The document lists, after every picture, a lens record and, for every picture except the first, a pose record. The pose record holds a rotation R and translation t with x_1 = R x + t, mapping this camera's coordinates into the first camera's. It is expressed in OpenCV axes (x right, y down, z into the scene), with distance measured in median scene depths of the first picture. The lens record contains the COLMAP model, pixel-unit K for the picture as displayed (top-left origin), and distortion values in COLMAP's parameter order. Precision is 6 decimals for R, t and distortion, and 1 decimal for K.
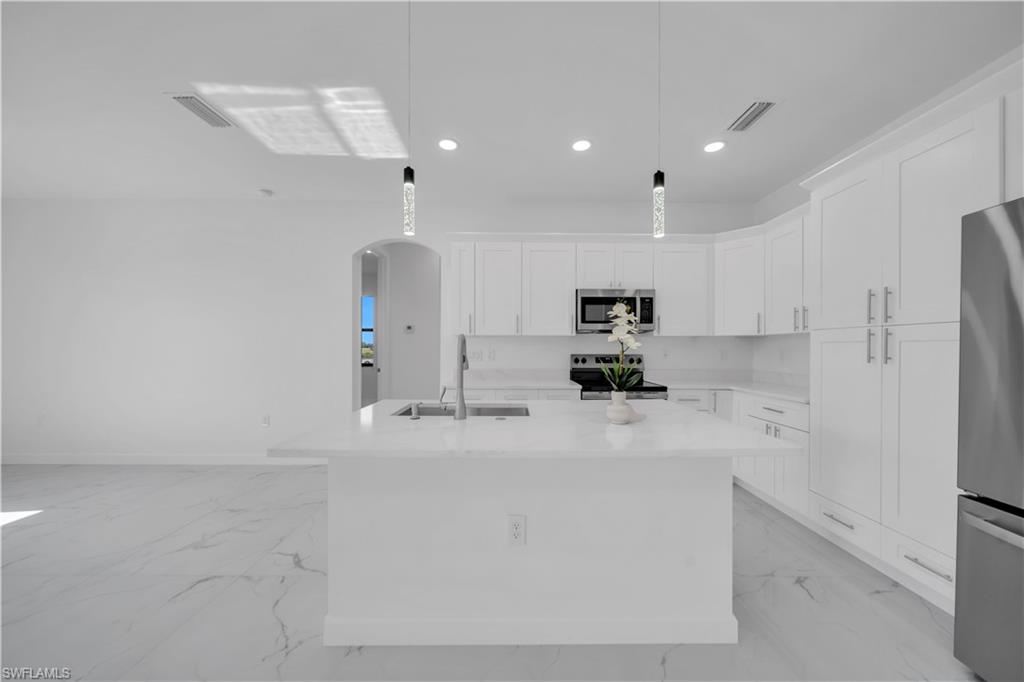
lens RADIAL K [[354.6, 0, 515.6], [0, 354.6, 346.8], [0, 0, 1]] dist [0.000509, -0.000232]
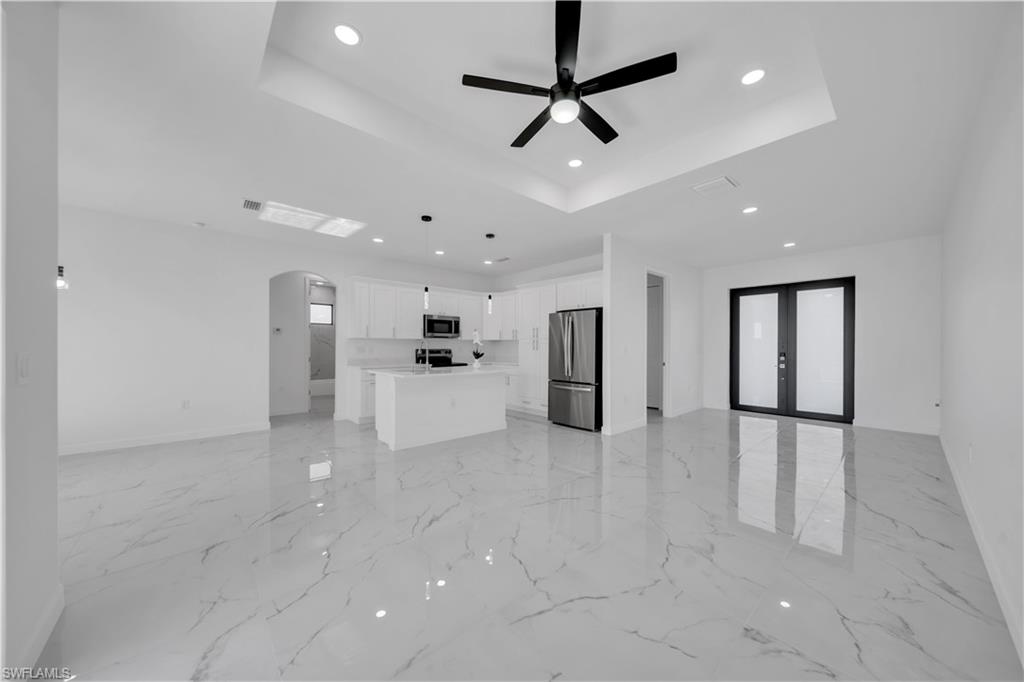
lens RADIAL K [[354.6, 0, 515.6], [0, 354.6, 346.8], [0, 0, 1]] dist [0.000509, -0.000232]
pose [[0.748507, -0.003568, 0.663117, -0.791200], [-0.000623, 0.999981, 0.006084, -0.002860], [-0.663127, -0.004968, 0.748491, -0.817738]]
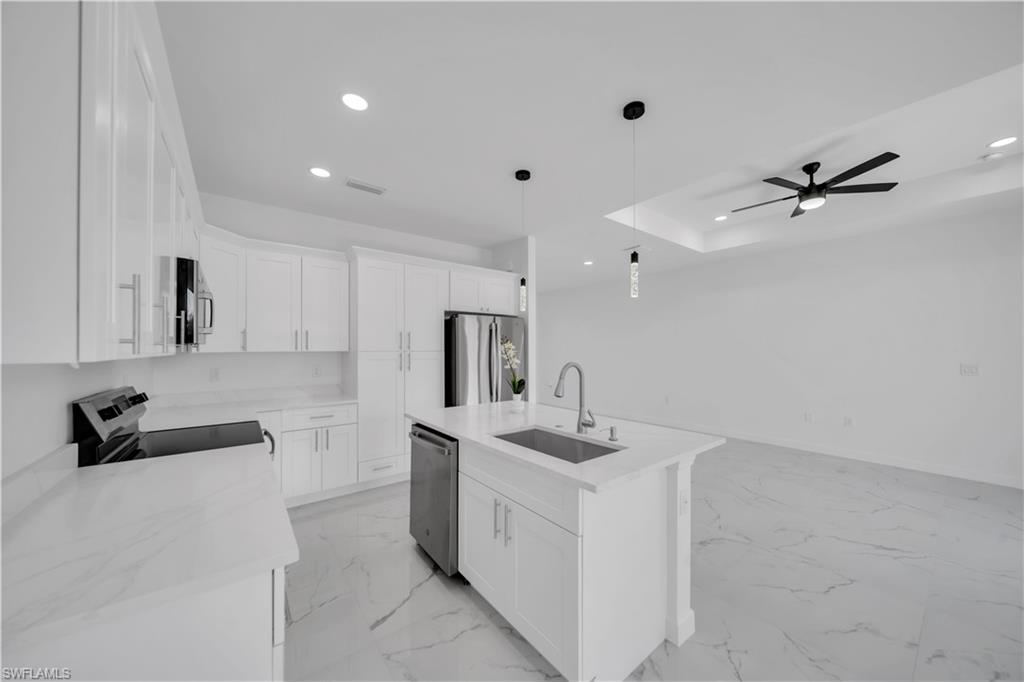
lens RADIAL K [[354.6, 0, 515.6], [0, 354.6, 346.8], [0, 0, 1]] dist [0.000509, -0.000232]
pose [[-0.609321, 0.004456, 0.792912, -0.525537], [-0.001530, 0.999976, -0.006795, -0.043286], [-0.792923, -0.005353, -0.609299, 1.027165]]
